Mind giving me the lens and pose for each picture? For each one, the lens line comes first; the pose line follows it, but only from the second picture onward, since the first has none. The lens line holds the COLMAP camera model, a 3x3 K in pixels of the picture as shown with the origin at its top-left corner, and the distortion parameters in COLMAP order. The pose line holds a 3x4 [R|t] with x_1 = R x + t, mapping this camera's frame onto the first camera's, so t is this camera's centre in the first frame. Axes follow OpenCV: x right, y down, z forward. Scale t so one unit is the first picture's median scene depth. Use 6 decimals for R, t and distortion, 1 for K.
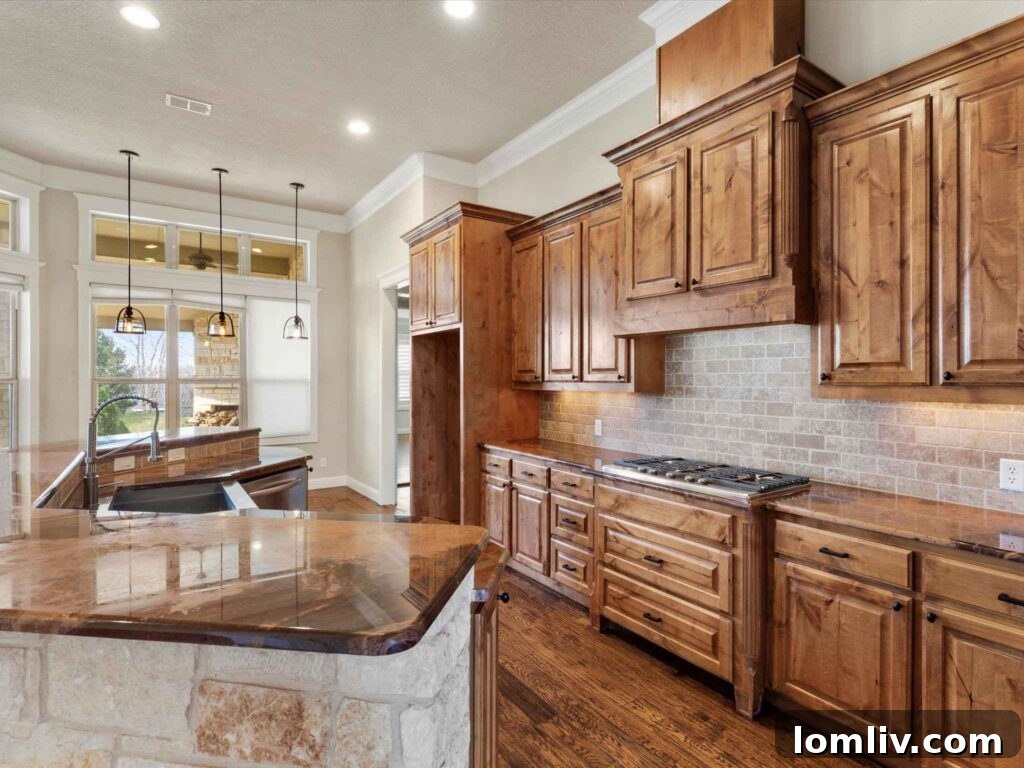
lens RADIAL K [[528.7, 0, 515.5], [0, 528.7, 379.8], [0, 0, 1]] dist [0.003291, 0.000678]
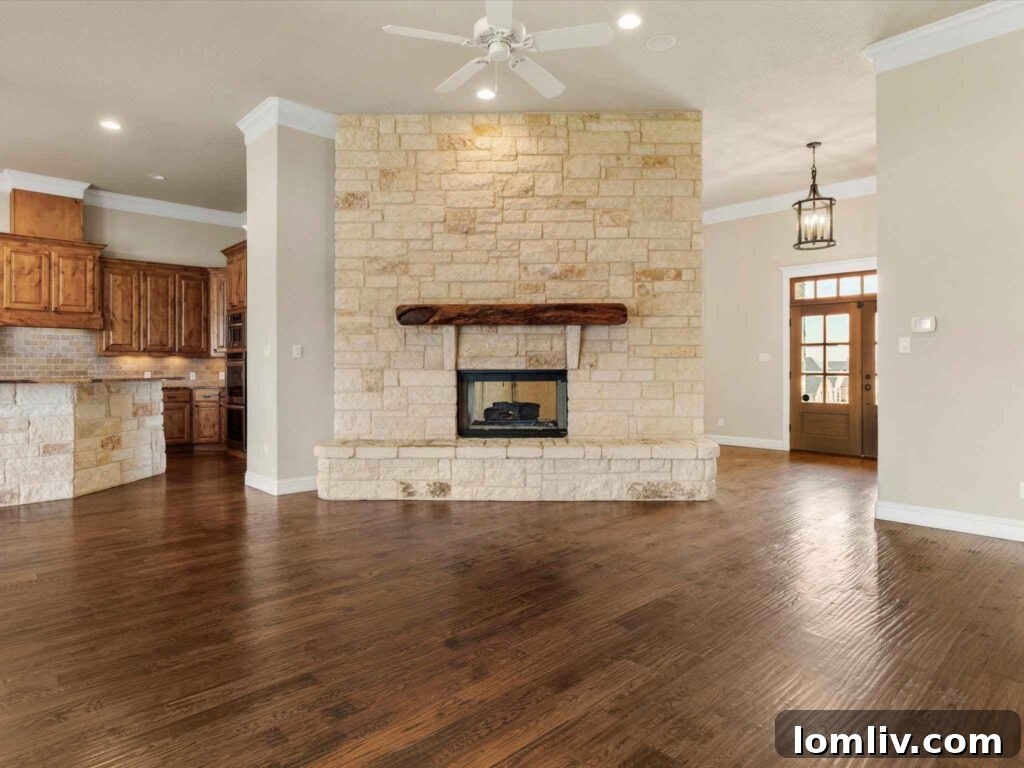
lens RADIAL K [[604.2, 0, 524.3], [0, 604.2, 370.4], [0, 0, 1]] dist [0.000028, -0.000274]
pose [[-0.169302, 0.000086, 0.985564, -2.655253], [0.006689, 0.999977, 0.001062, 0.109340], [-0.985542, 0.006772, -0.169299, -0.631580]]
